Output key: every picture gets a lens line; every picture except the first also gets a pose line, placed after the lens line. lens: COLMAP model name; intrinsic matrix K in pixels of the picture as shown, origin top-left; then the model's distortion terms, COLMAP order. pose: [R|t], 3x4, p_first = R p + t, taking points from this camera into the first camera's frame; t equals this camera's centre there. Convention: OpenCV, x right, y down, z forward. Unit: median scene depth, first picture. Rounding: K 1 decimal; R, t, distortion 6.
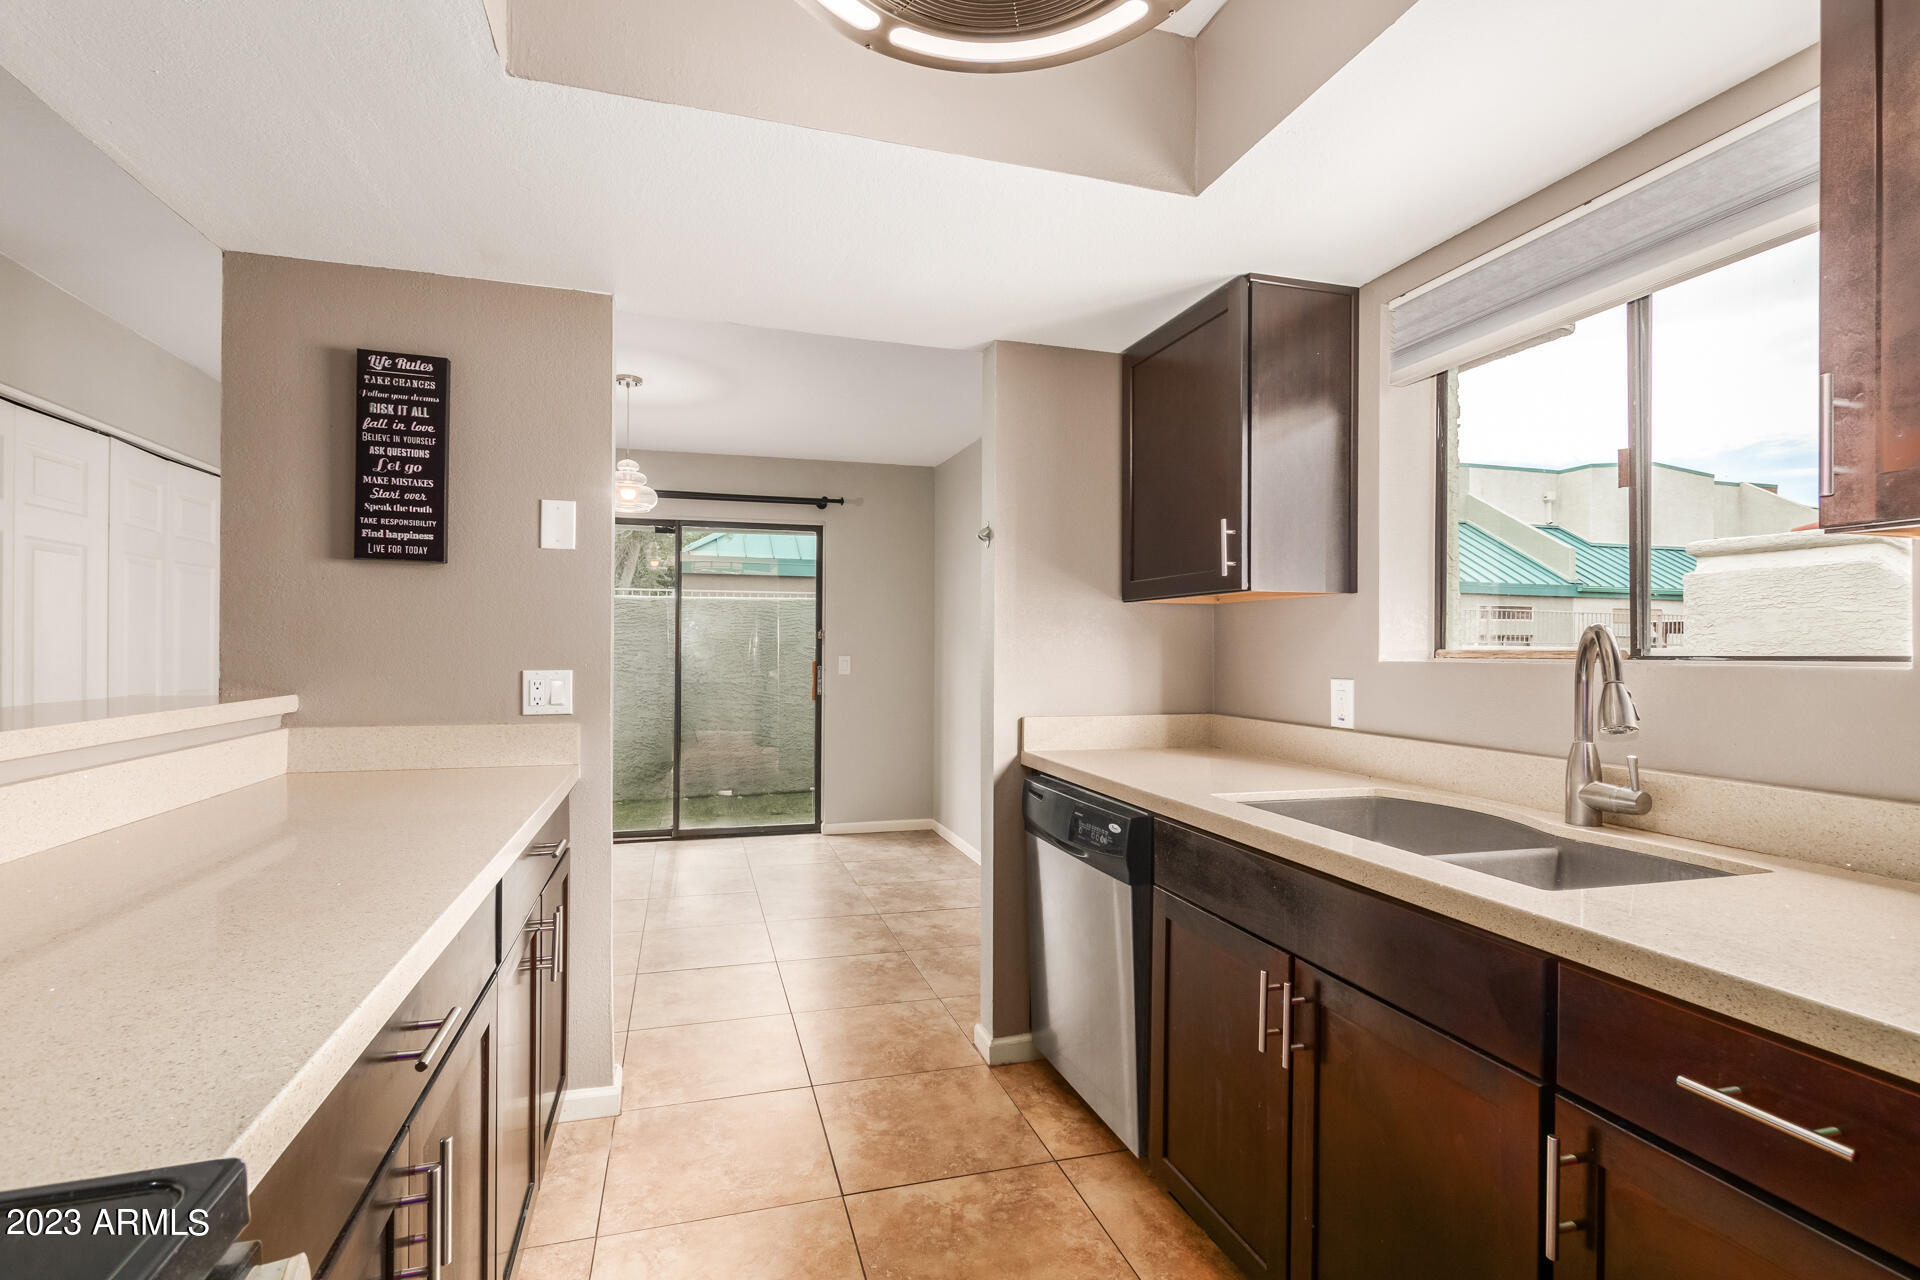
lens RADIAL K [[893.8, 0, 957.4], [0, 893.8, 647.6], [0, 0, 1]] dist [0.003865, 0.000110]
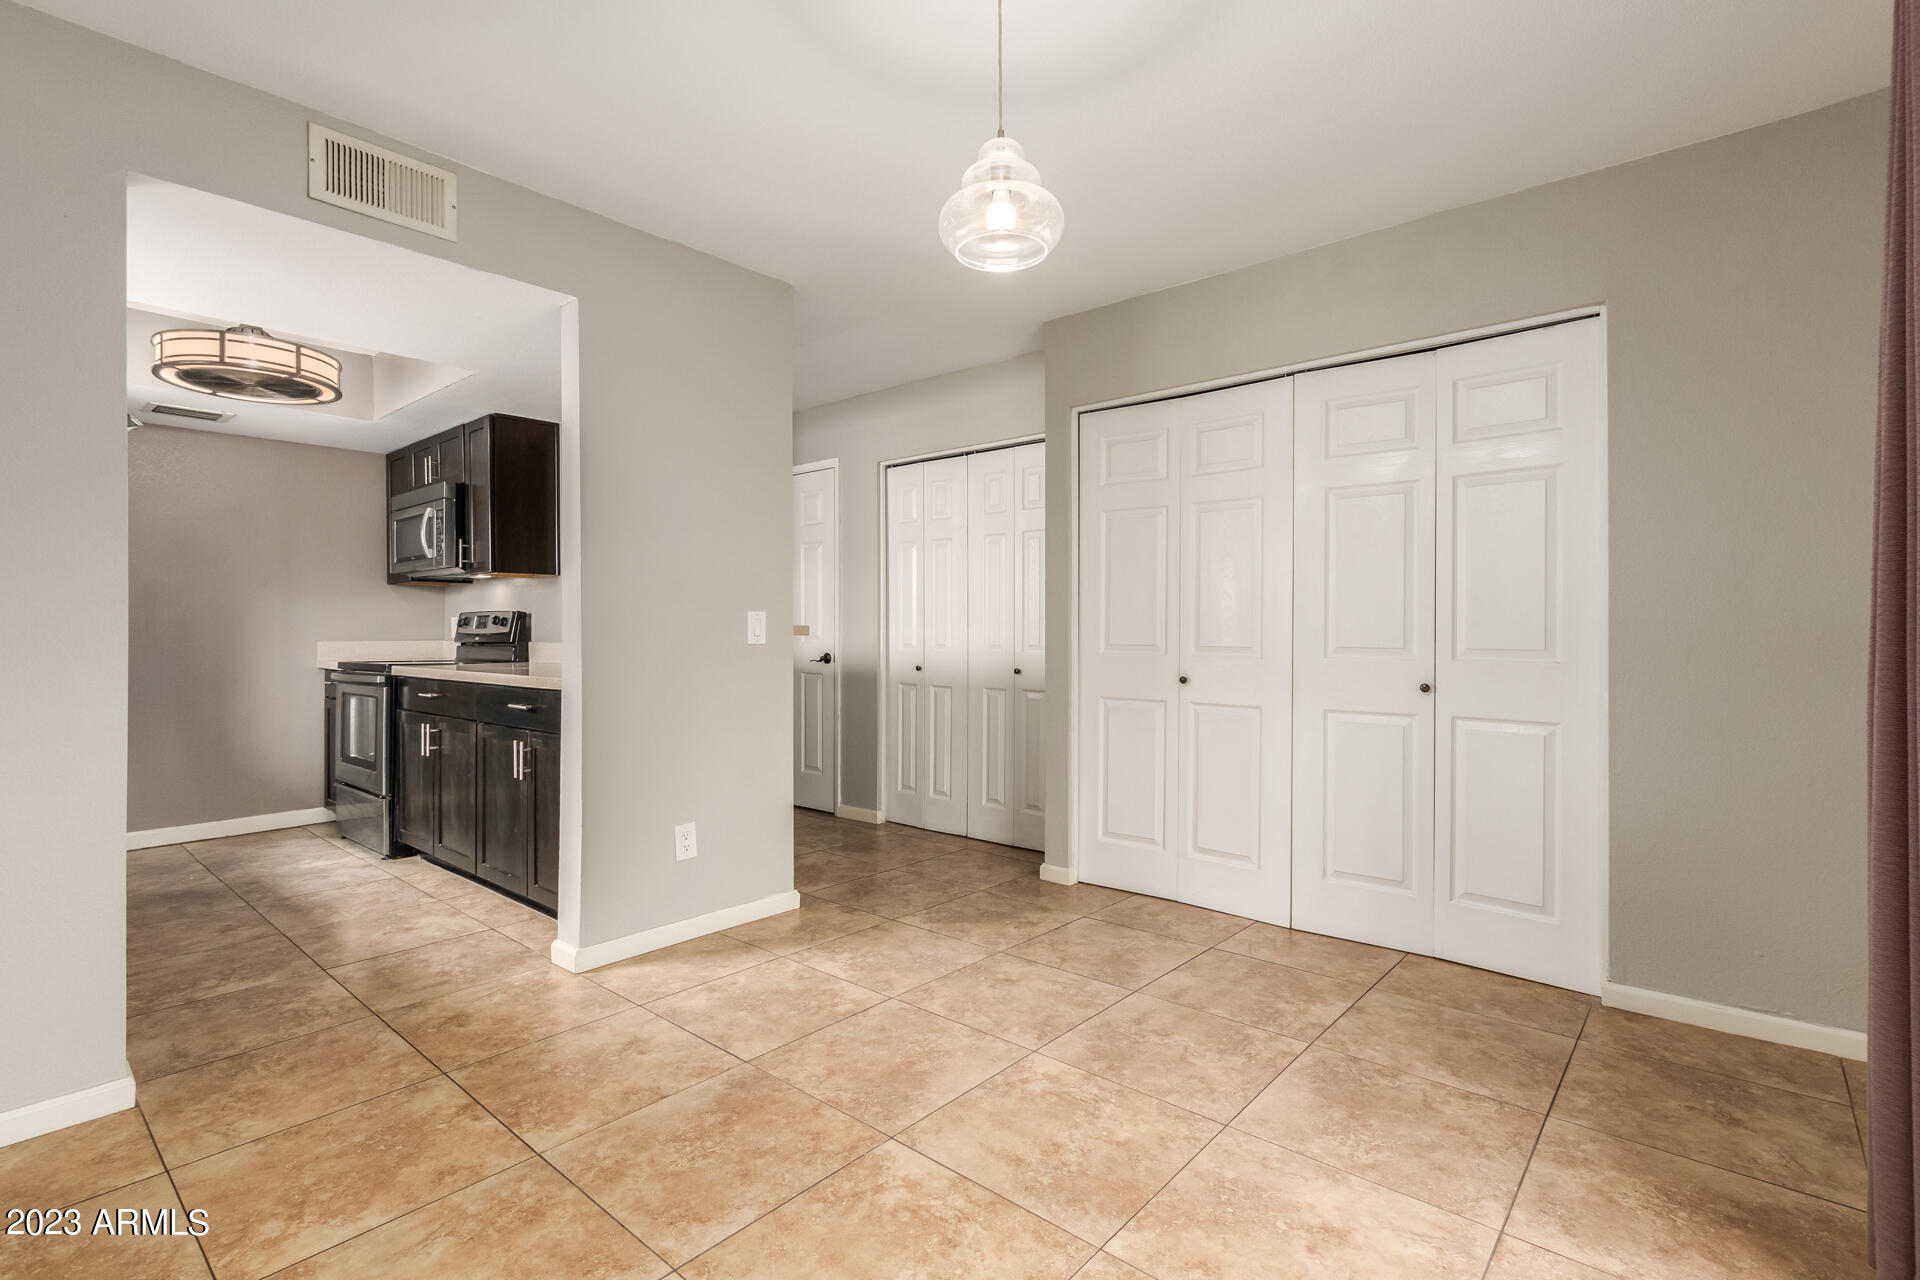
lens RADIAL K [[893.3, 0, 957.5], [0, 893.3, 635.5], [0, 0, 1]] dist [0.002779, -0.001761]
pose [[-0.848493, -0.002081, -0.529202, -0.210866], [-0.003551, 0.999992, 0.001762, 0.068080], [0.529195, 0.003374, -0.848494, 2.524028]]
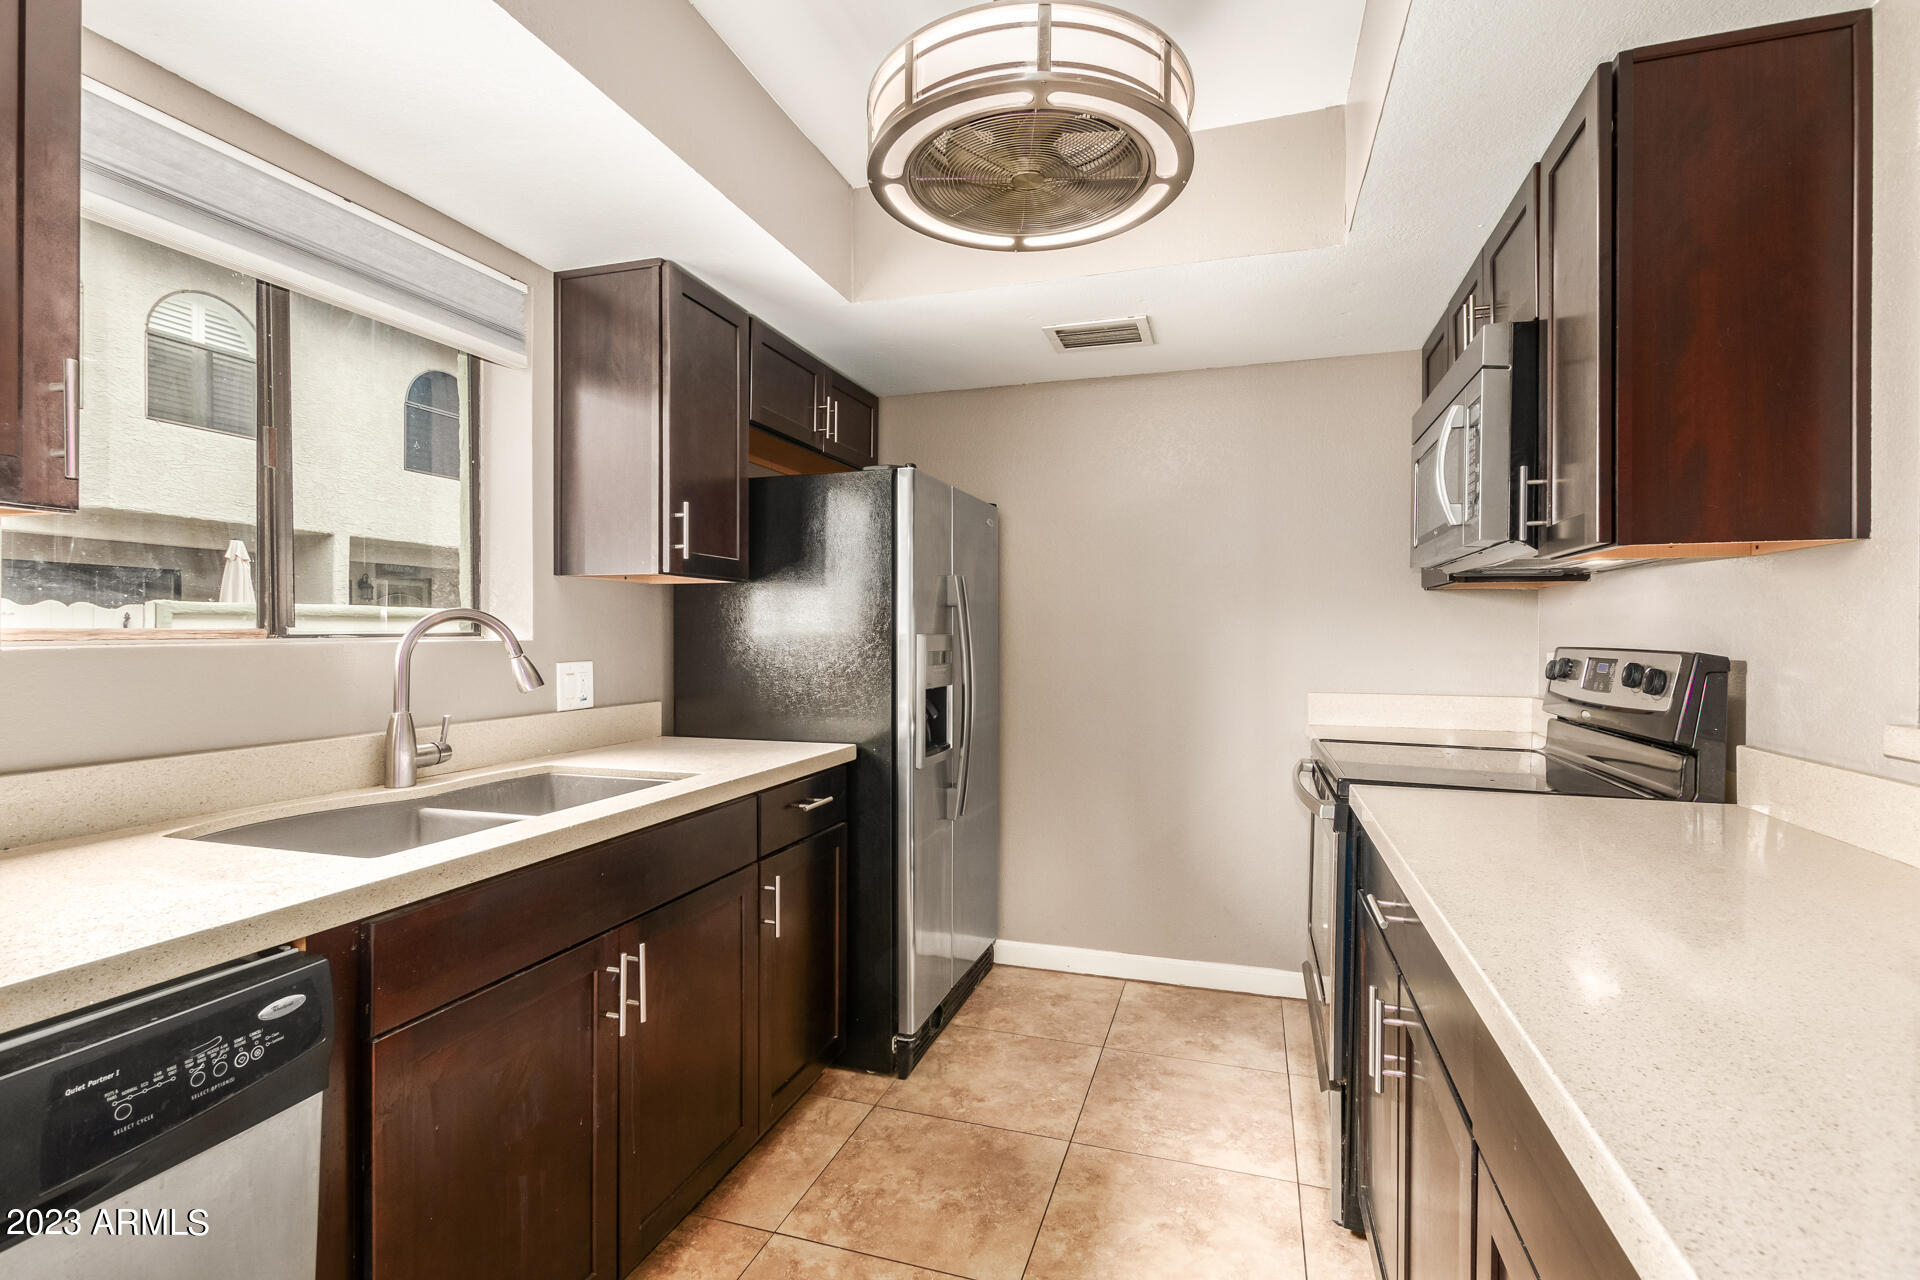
lens RADIAL K [[893.3, 0, 957.5], [0, 893.3, 635.5], [0, 0, 1]] dist [0.002779, -0.001761]
pose [[-0.822148, -0.008634, 0.569208, -0.365750], [-0.005035, 0.999956, 0.007895, -0.001017], [-0.569251, 0.003625, -0.822156, 1.113658]]
